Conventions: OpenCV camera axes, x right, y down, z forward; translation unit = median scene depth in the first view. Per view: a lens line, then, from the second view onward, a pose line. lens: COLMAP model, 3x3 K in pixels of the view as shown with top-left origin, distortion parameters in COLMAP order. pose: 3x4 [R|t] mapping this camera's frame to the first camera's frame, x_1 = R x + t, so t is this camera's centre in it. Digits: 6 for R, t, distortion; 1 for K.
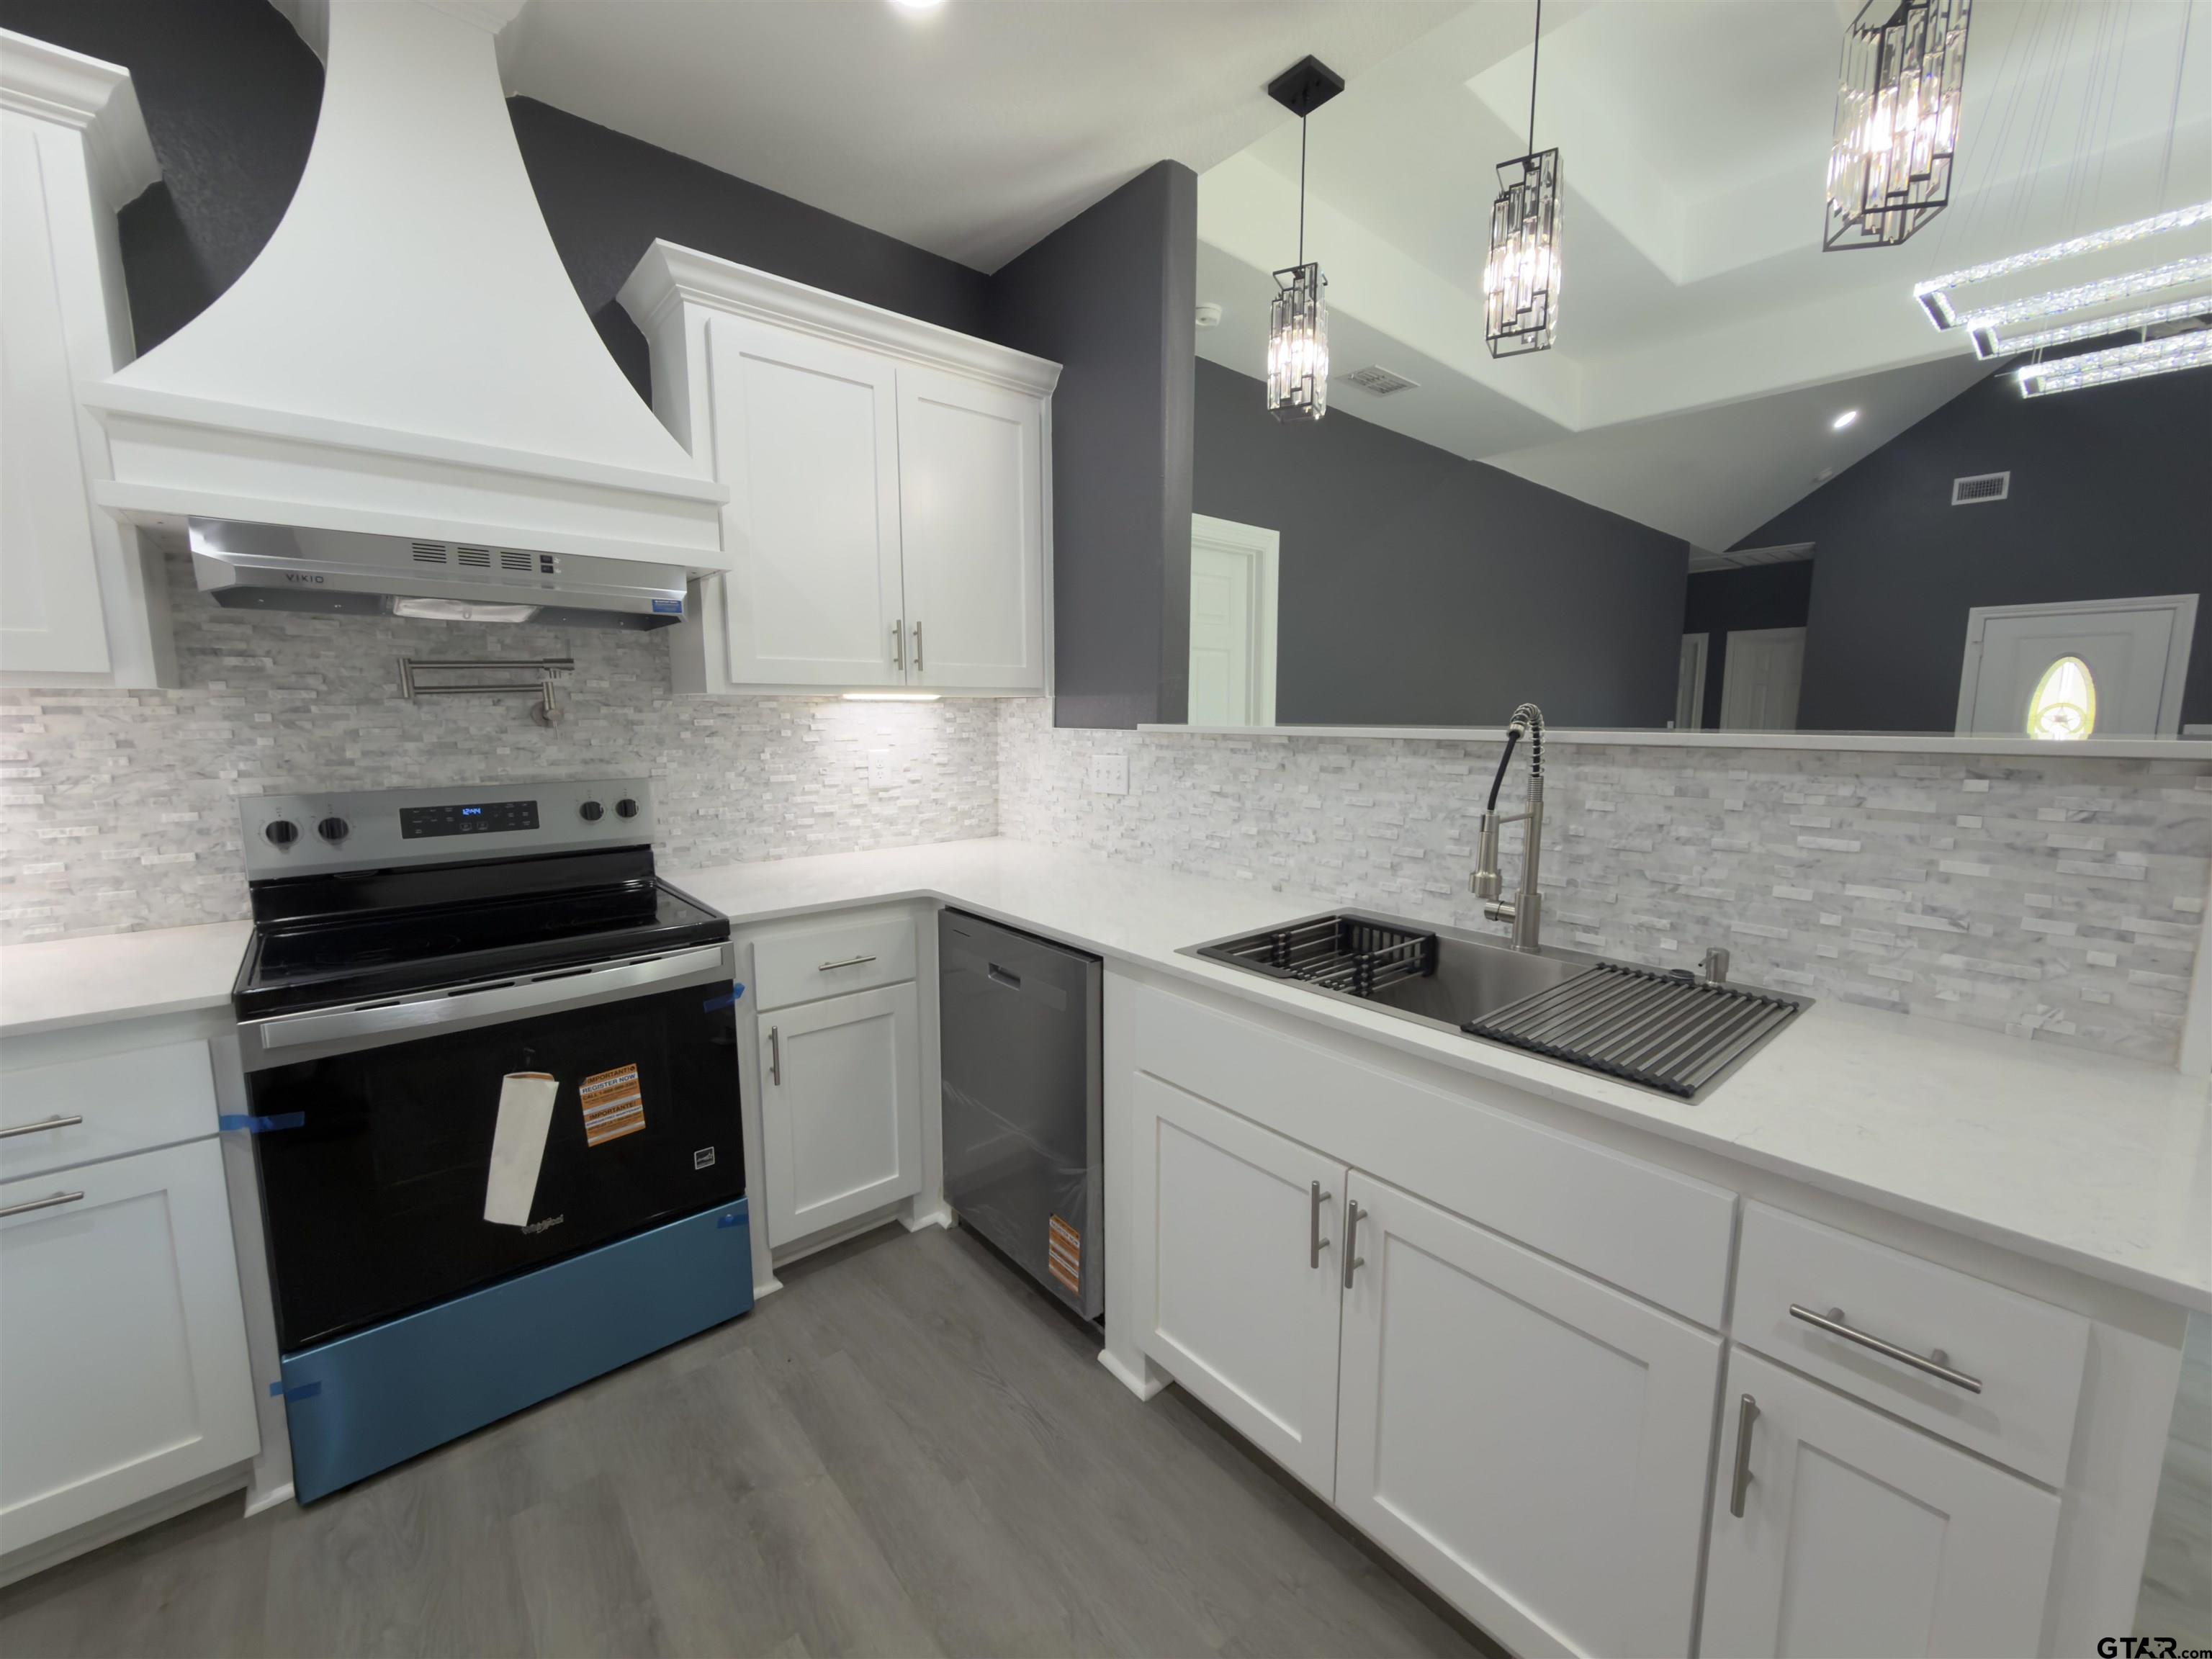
lens RADIAL K [[888.7, 0, 1112.6], [0, 888.7, 825.8], [0, 0, 1]] dist [-0.000029, -0.000257]
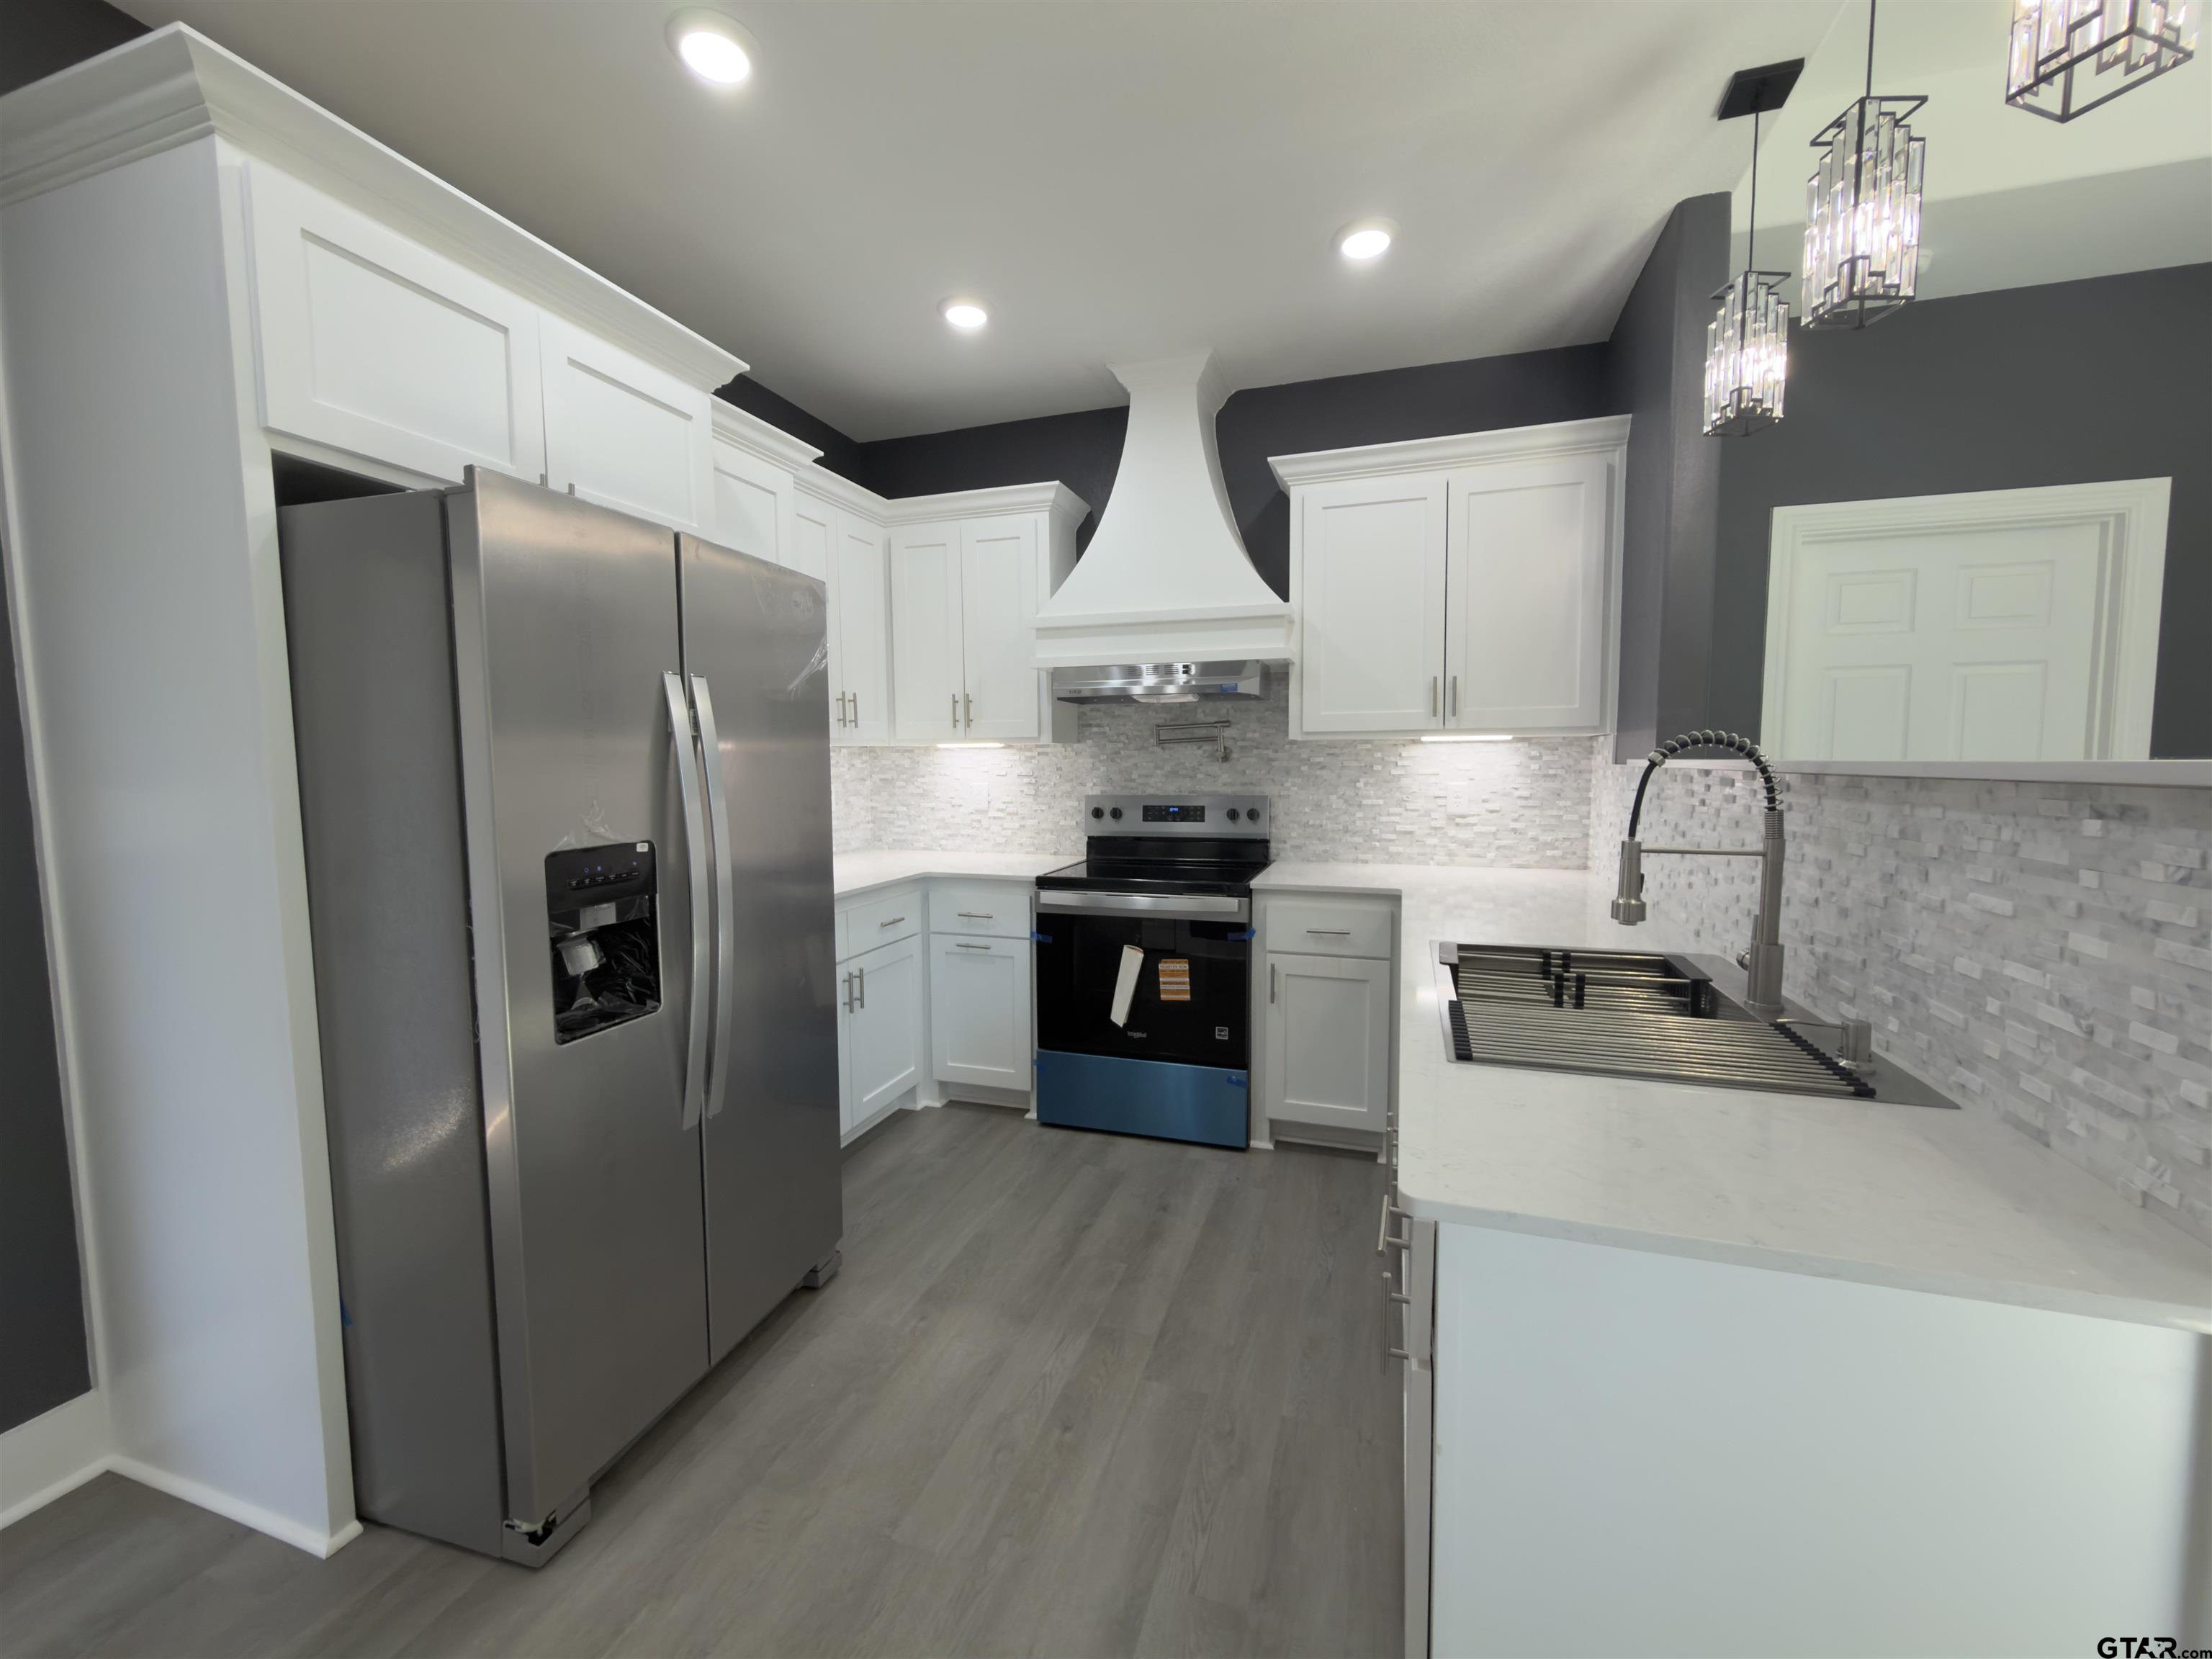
lens RADIAL K [[888.7, 0, 1093.2], [0, 888.7, 826.2], [0, 0, 1]] dist [-0.000029, -0.000257]
pose [[0.505381, 0.060261, -0.860790, 0.744582], [-0.104348, 0.994506, 0.008358, 0.019390], [0.856564, 0.085597, 0.508892, -0.027792]]
